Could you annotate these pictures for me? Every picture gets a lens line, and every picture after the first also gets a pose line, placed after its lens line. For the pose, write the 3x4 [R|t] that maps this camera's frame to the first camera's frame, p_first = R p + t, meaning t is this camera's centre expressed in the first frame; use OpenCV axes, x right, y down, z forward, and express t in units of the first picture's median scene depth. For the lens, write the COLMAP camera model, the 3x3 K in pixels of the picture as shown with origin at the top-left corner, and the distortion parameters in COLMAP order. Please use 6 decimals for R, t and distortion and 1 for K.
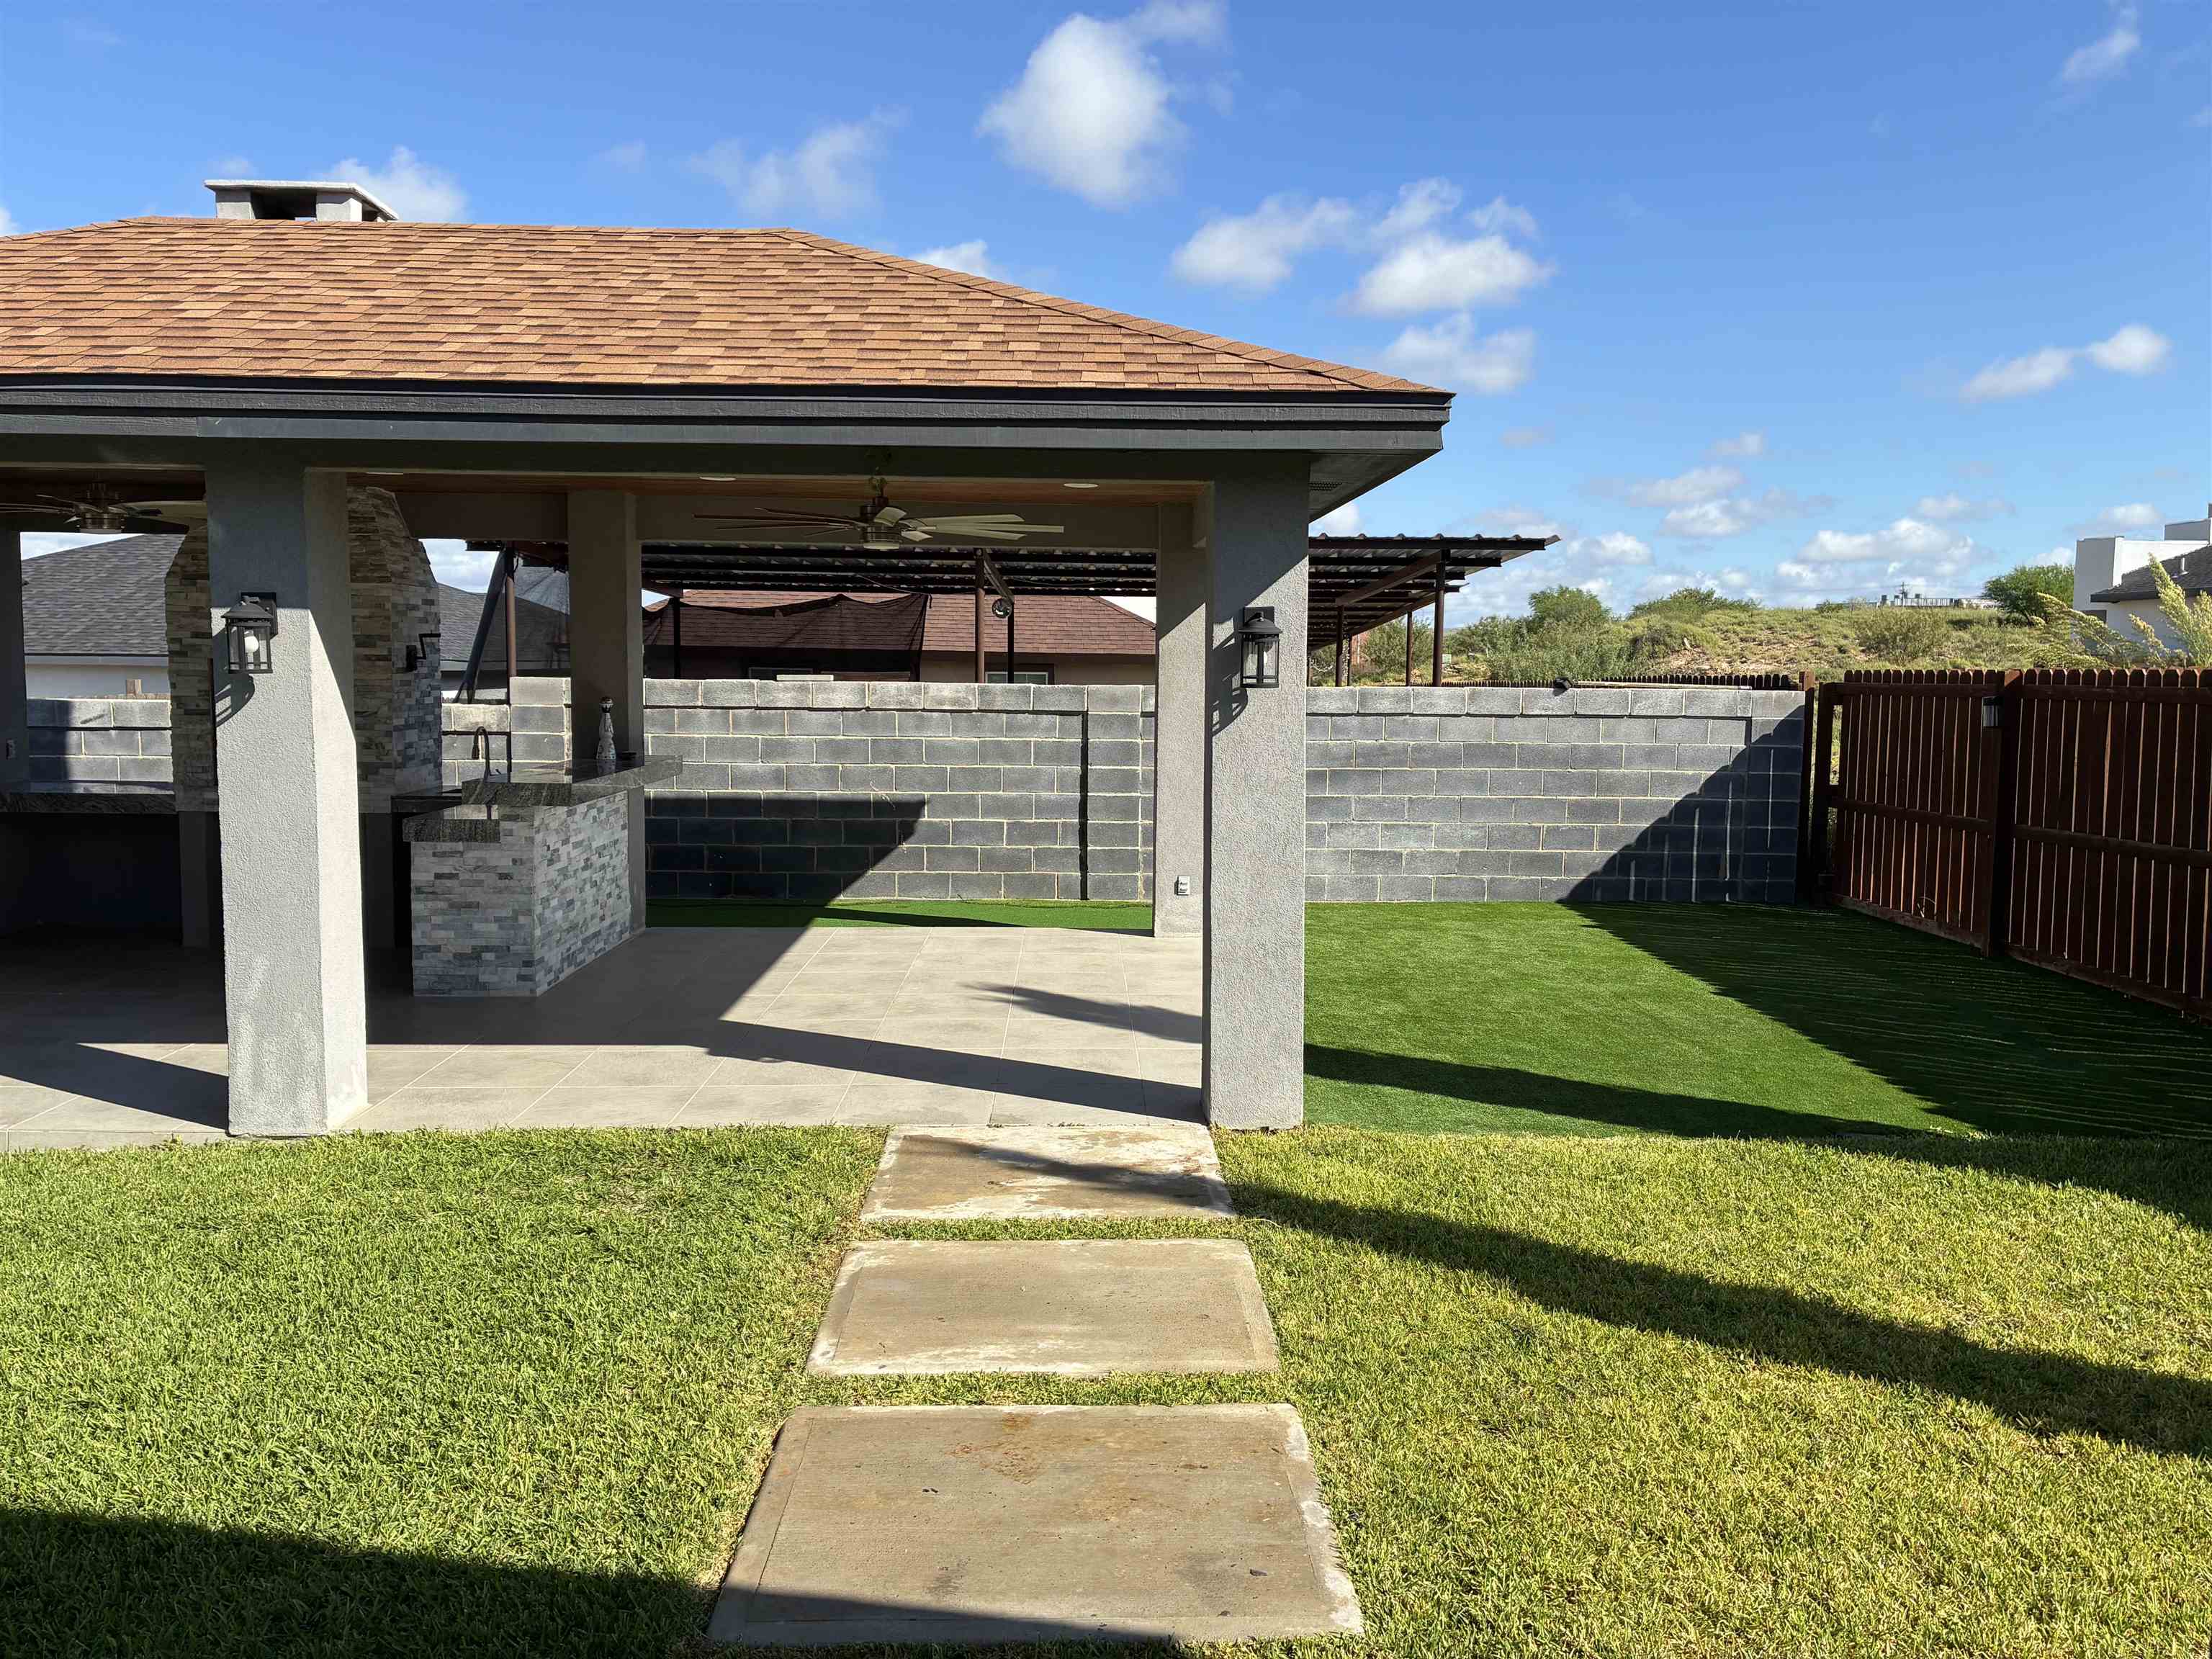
lens RADIAL K [[1677.8, 0, 1112.1], [0, 1677.8, 794.4], [0, 0, 1]] dist [0.130014, -0.208227]
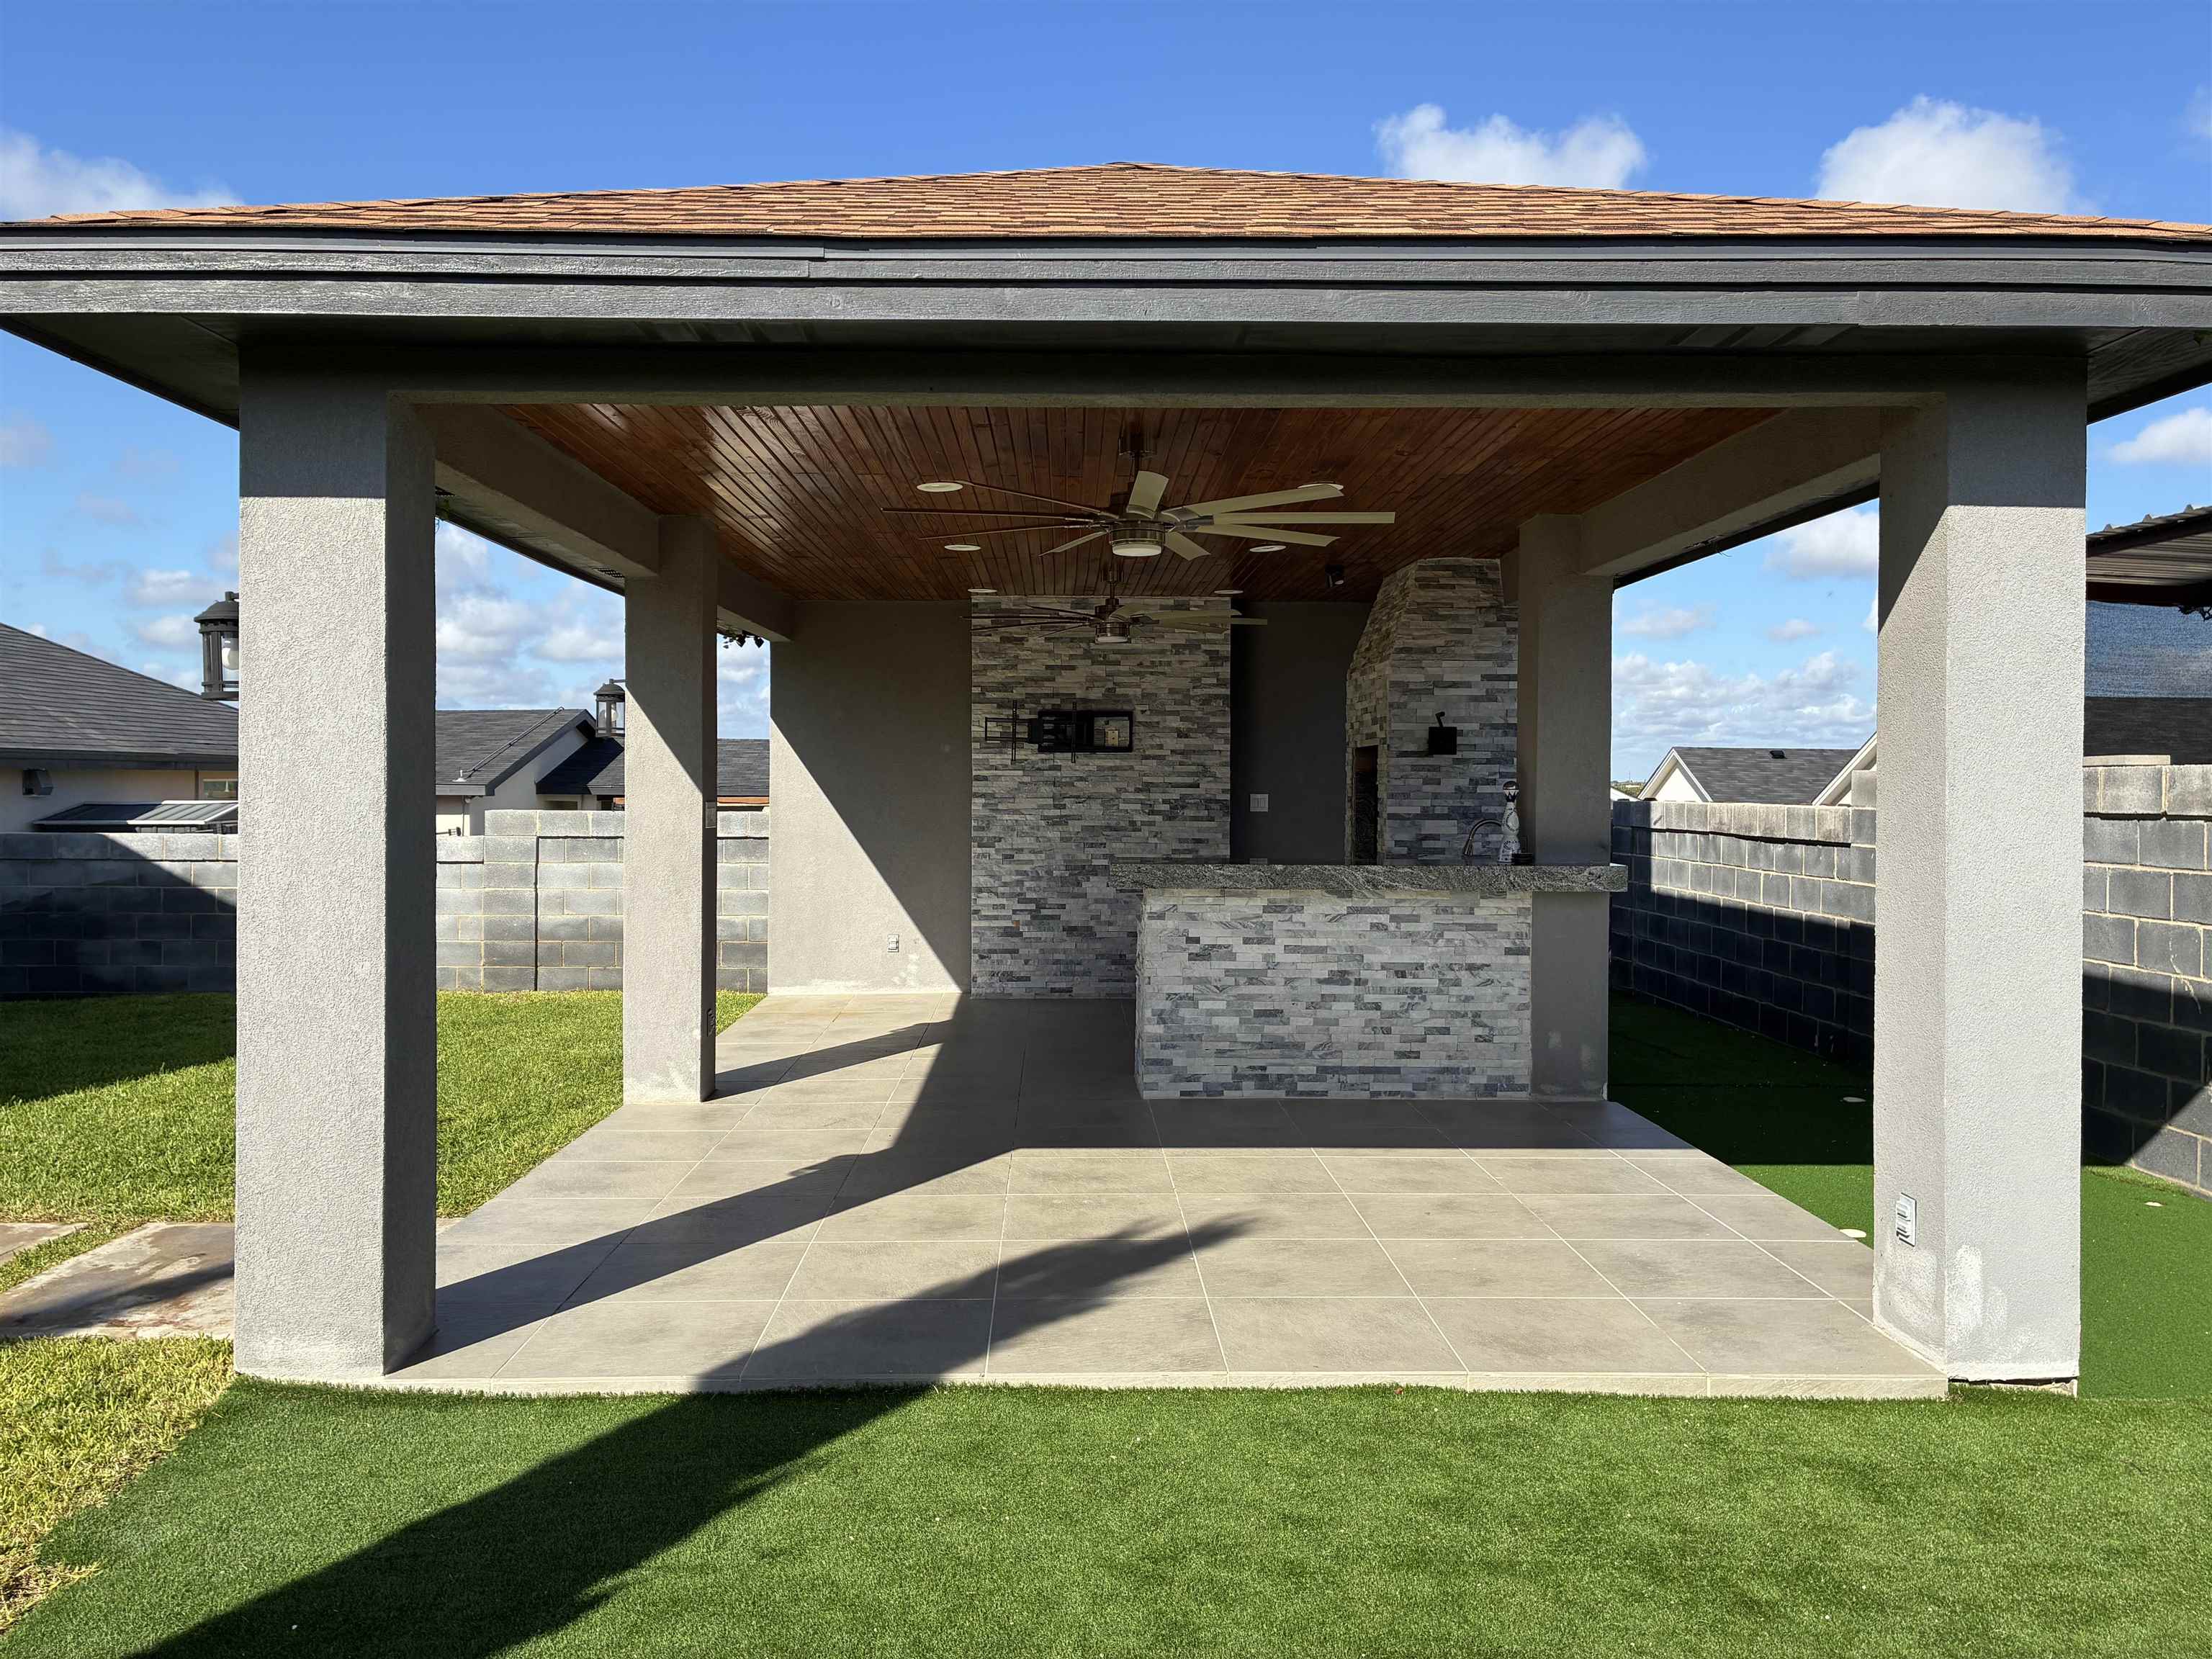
lens RADIAL K [[1677.8, 0, 1112.1], [0, 1677.8, 794.4], [0, 0, 1]] dist [0.130014, -0.208227]
pose [[0.000039, -0.003310, -0.999995, 0.390508], [-0.085468, 0.996335, -0.003302, -0.027466], [0.996341, 0.085468, -0.000244, 0.668094]]
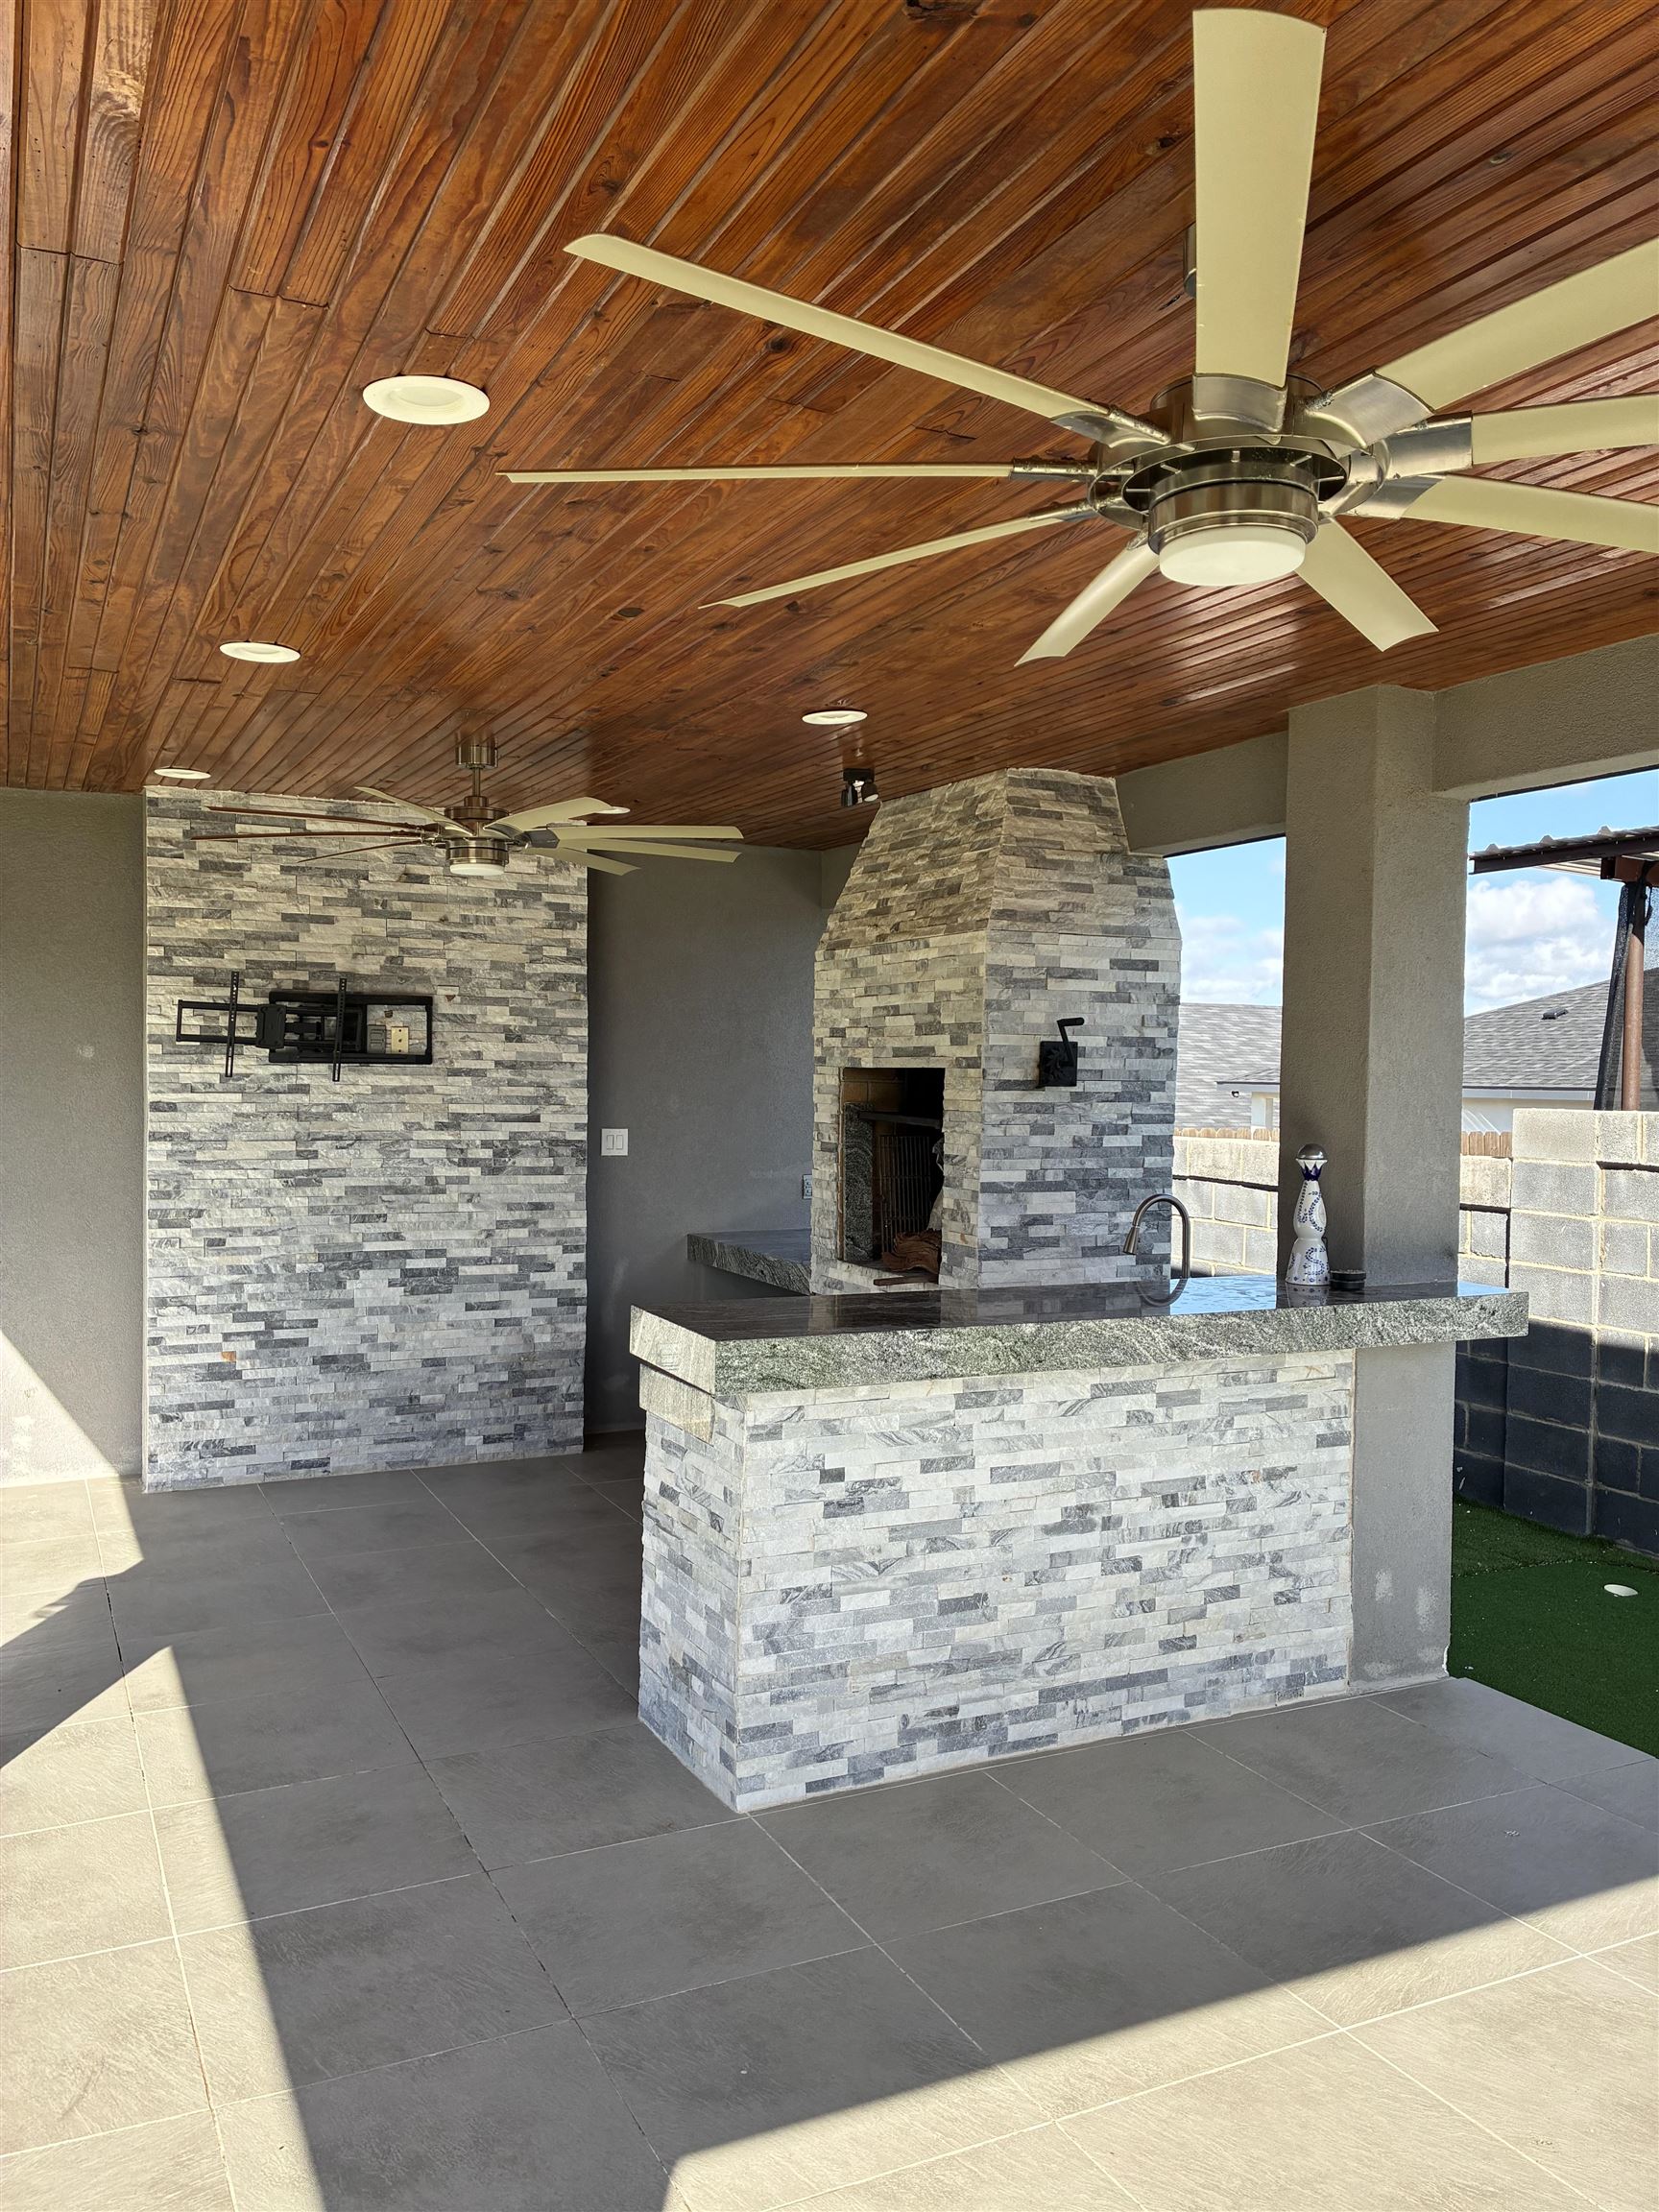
lens RADIAL K [[1664.7, 0, 830.9], [0, 1664.7, 1116.9], [0, 0, 1]] dist [0.036260, -0.054506]
pose [[0.418082, 0.020461, -0.908179, 0.043016], [-0.083797, 0.996352, -0.016129, -0.038724], [0.904536, 0.082846, 0.418272, 0.569144]]
